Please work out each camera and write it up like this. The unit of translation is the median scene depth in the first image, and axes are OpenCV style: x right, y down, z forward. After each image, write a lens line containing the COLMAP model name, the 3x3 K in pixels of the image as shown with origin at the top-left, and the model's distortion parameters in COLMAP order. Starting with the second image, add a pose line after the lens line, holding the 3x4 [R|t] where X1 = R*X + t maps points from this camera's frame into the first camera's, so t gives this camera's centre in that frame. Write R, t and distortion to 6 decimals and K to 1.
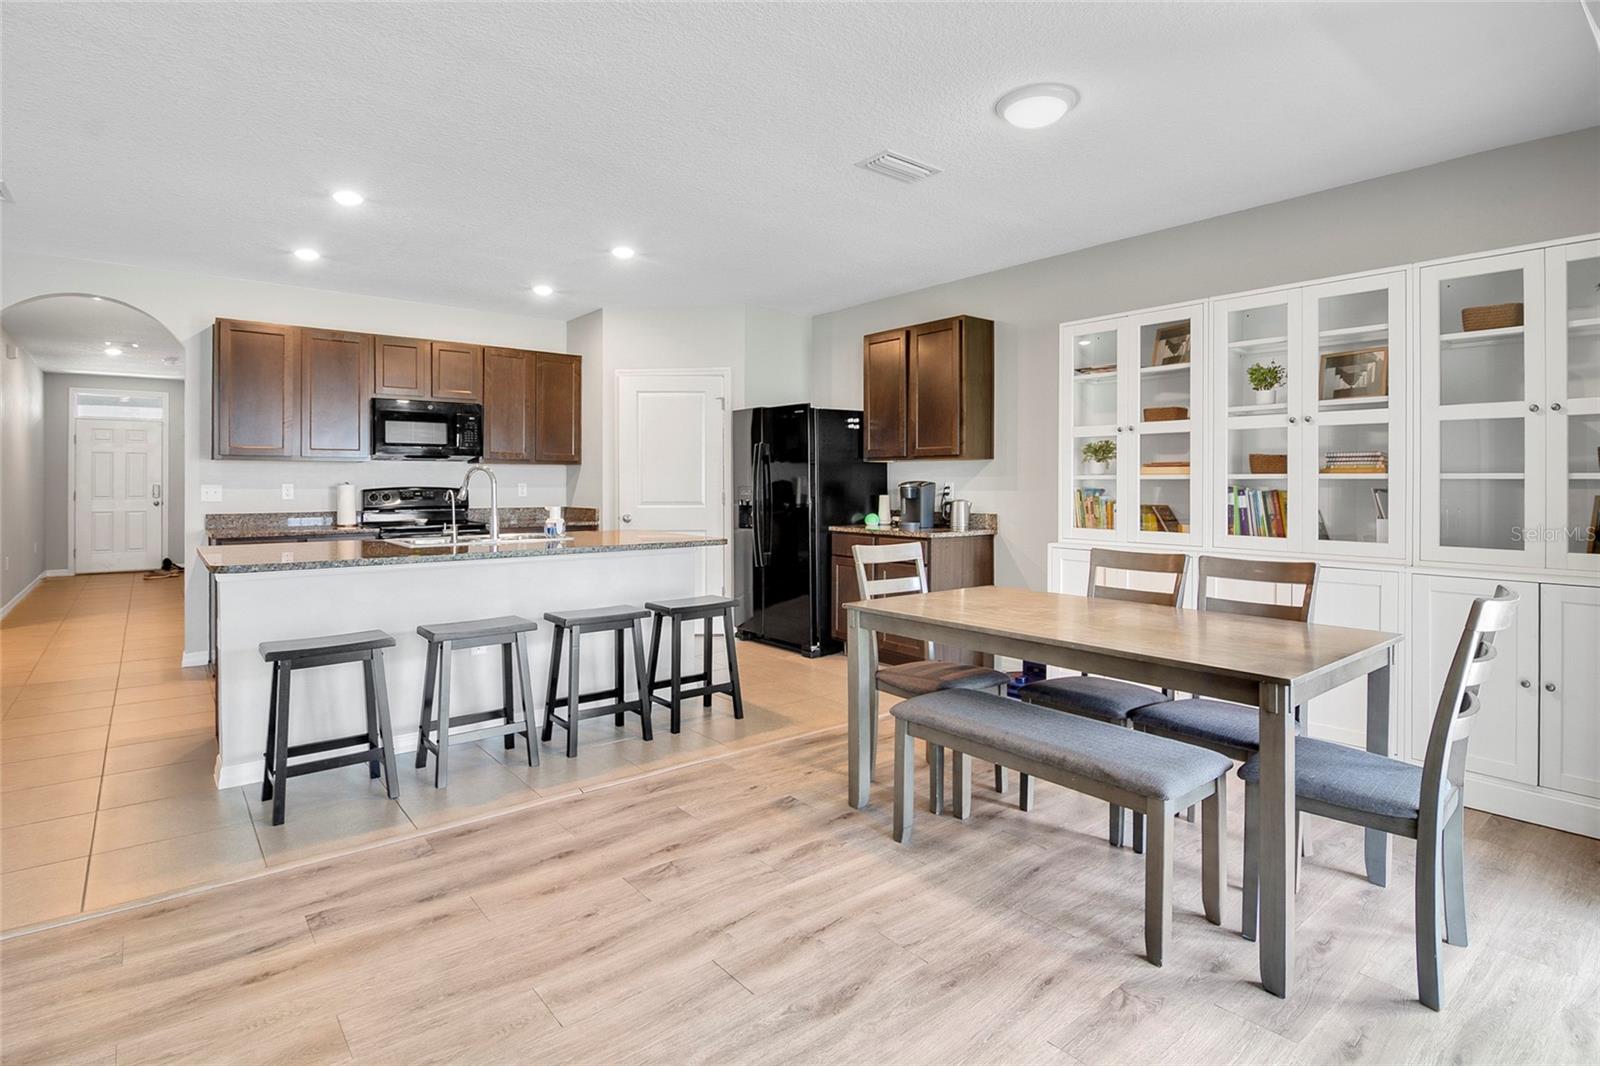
lens RADIAL K [[795.4, 0, 793.2], [0, 795.4, 483.2], [0, 0, 1]] dist [-0.010392, -0.000525]
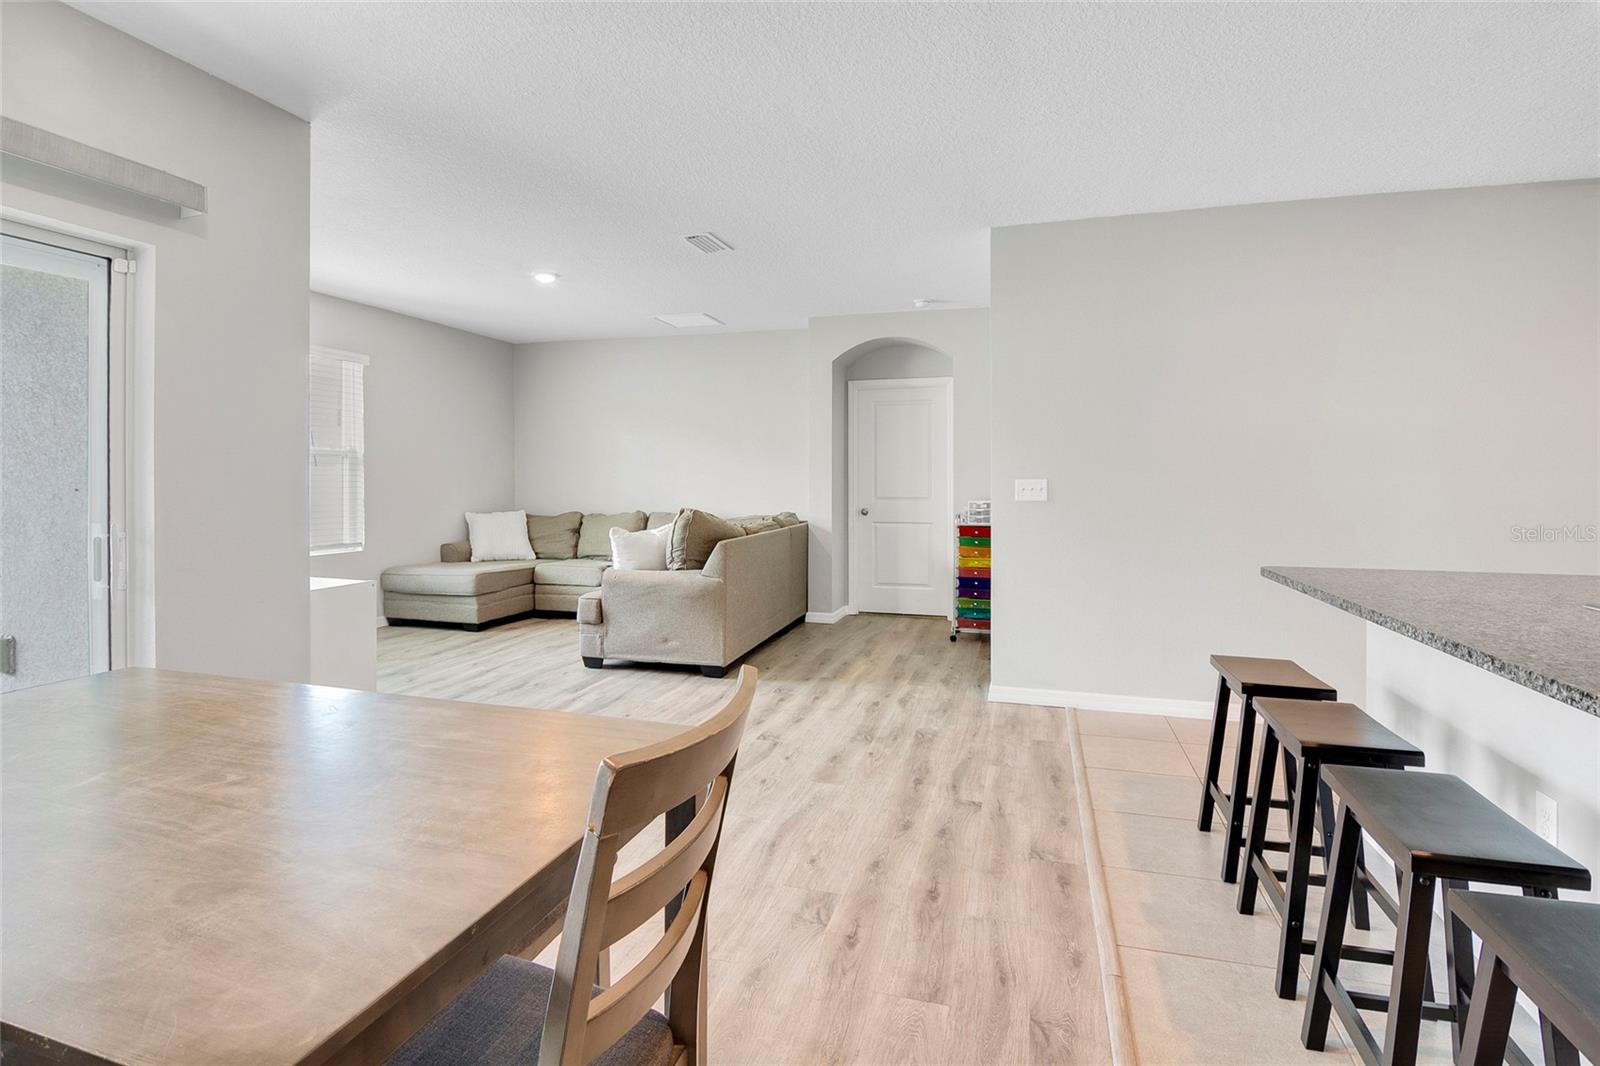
lens RADIAL K [[795.4, 0, 793.2], [0, 795.4, 483.2], [0, 0, 1]] dist [-0.010392, -0.000525]
pose [[-0.831211, 0.001727, -0.555955, 0.214519], [-0.001349, 0.999986, 0.005123, -0.001565], [0.555956, 0.005009, -0.831197, 1.039946]]
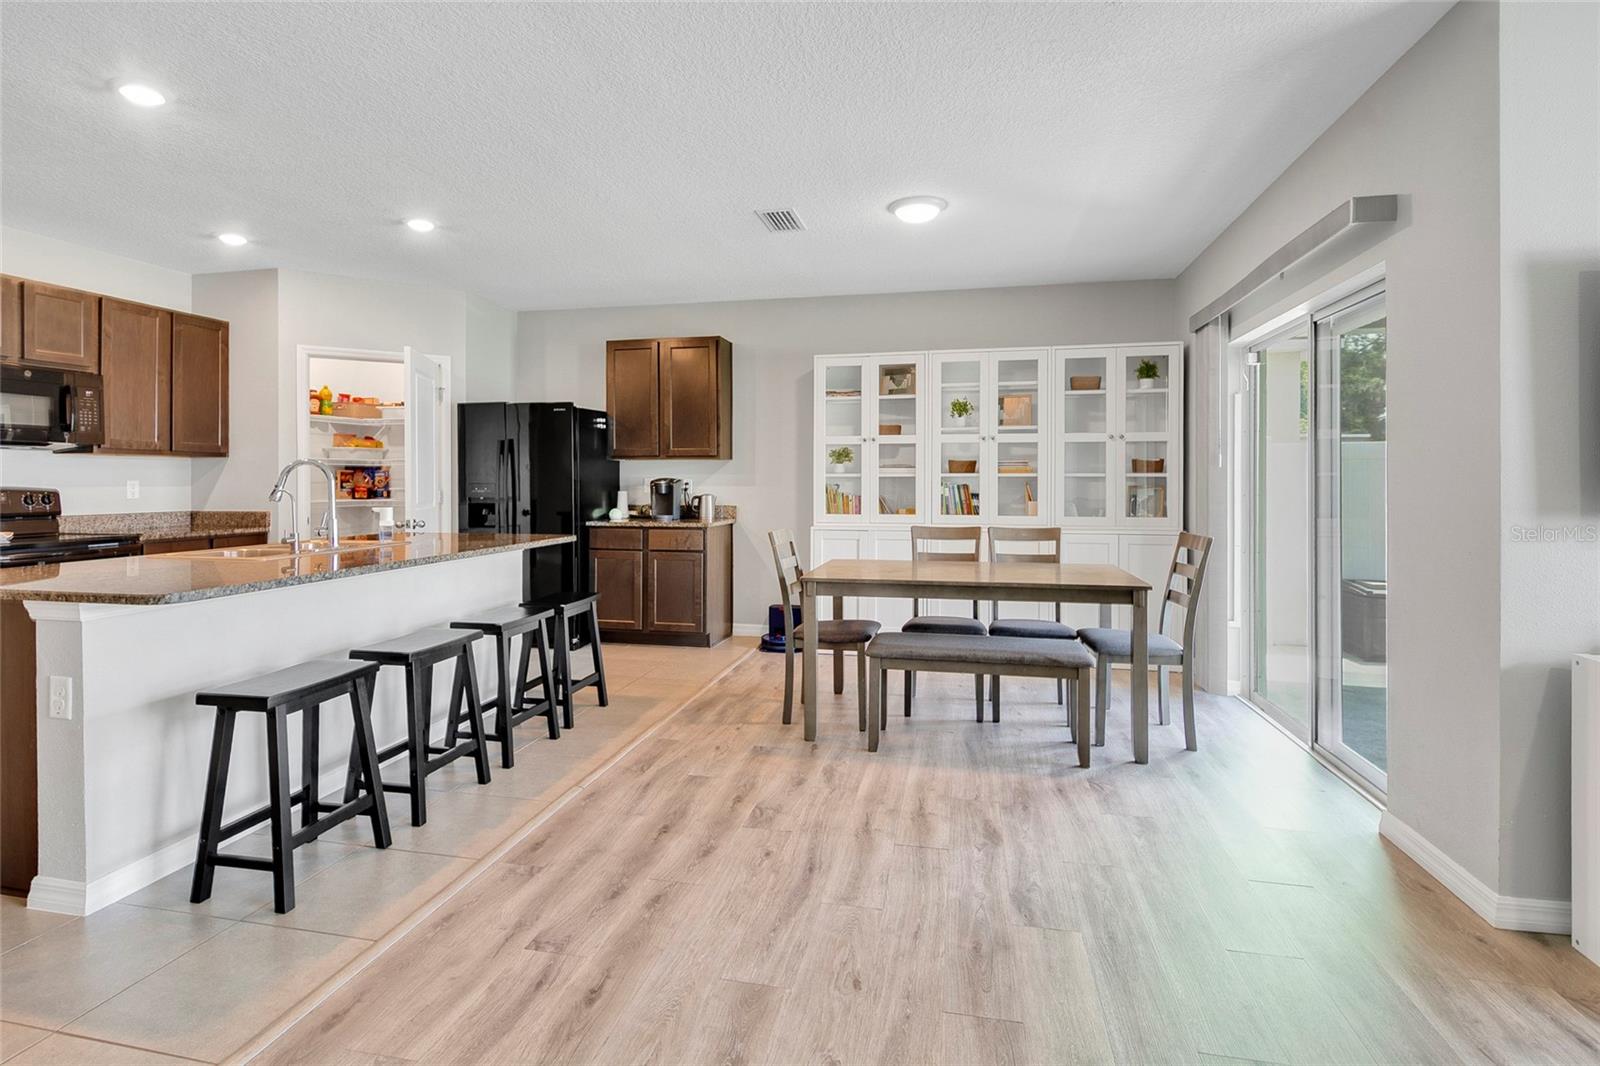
lens RADIAL K [[772.3, 0, 796.9], [0, 772.3, 483.2], [0, 0, 1]] dist [0.003713, -0.000860]
pose [[0.781970, -0.003718, 0.623305, -0.498132], [0.001436, 0.999990, 0.004163, 0.000489], [-0.623315, -0.002361, 0.781967, 0.051372]]
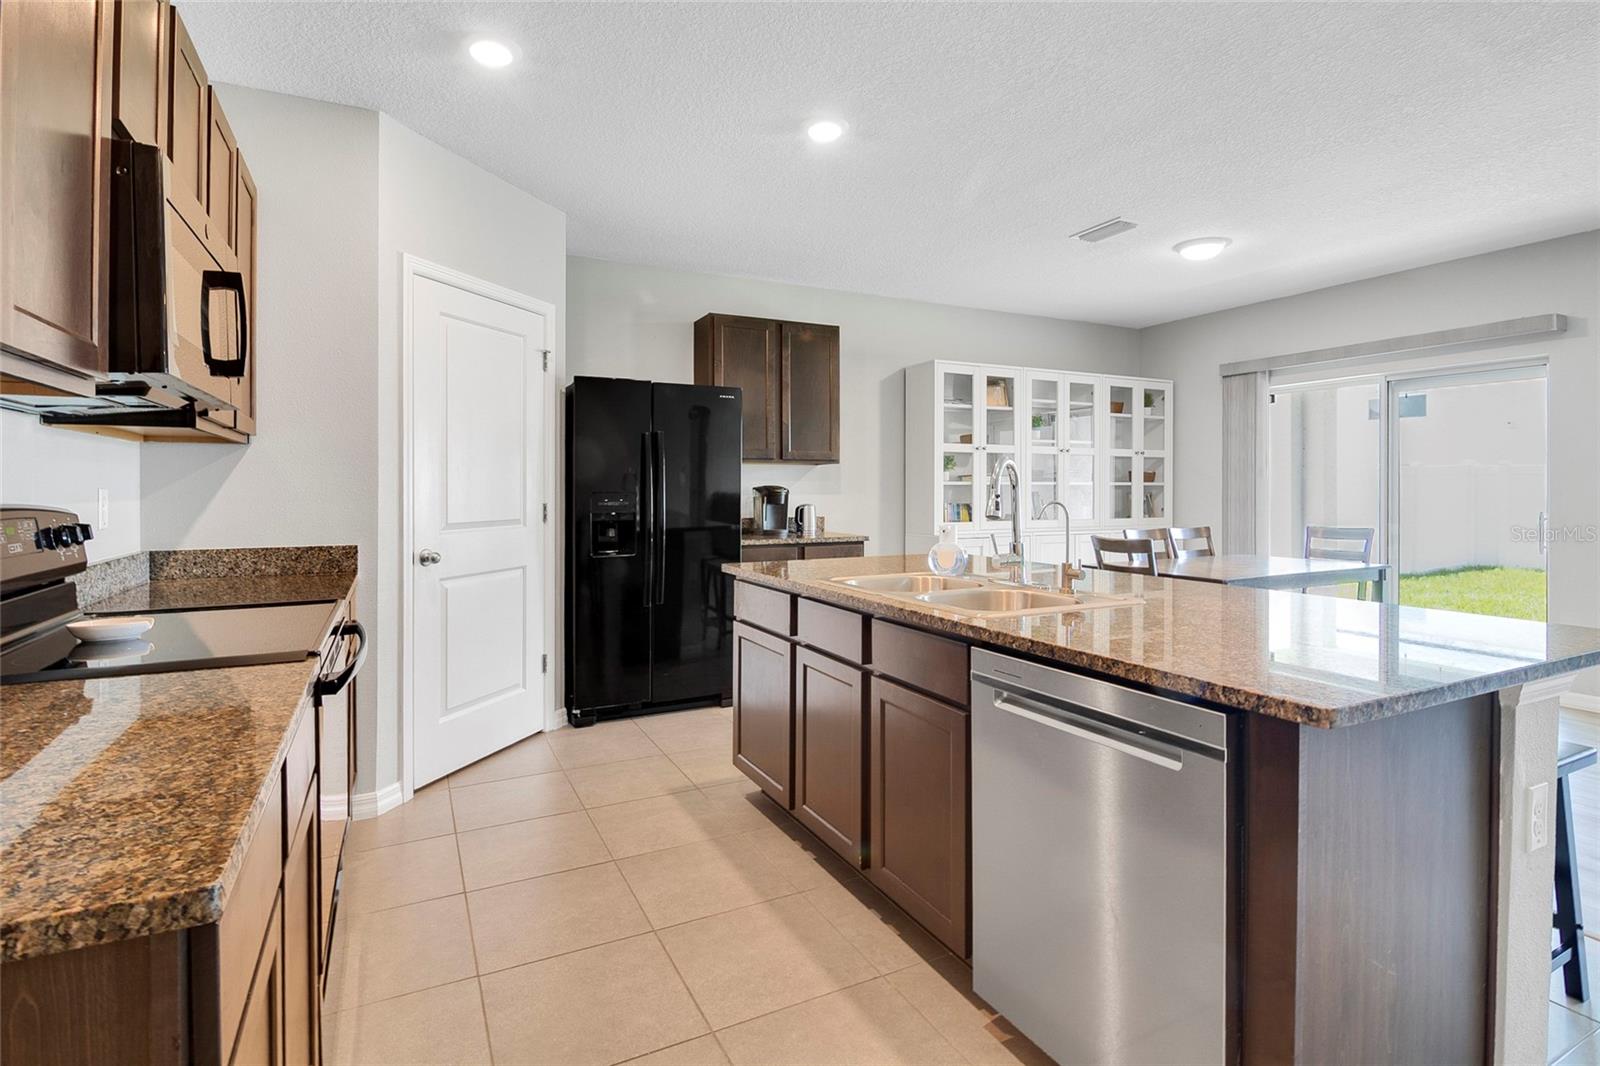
lens RADIAL K [[787.8, 0, 797.3], [0, 787.8, 482.5], [0, 0, 1]] dist [-0.003039, -0.002052]
pose [[0.219847, 0.005614, 0.975518, -0.980148], [-0.001571, 0.999984, -0.005401, -0.001088], [-0.975533, -0.000345, 0.219852, 1.018388]]
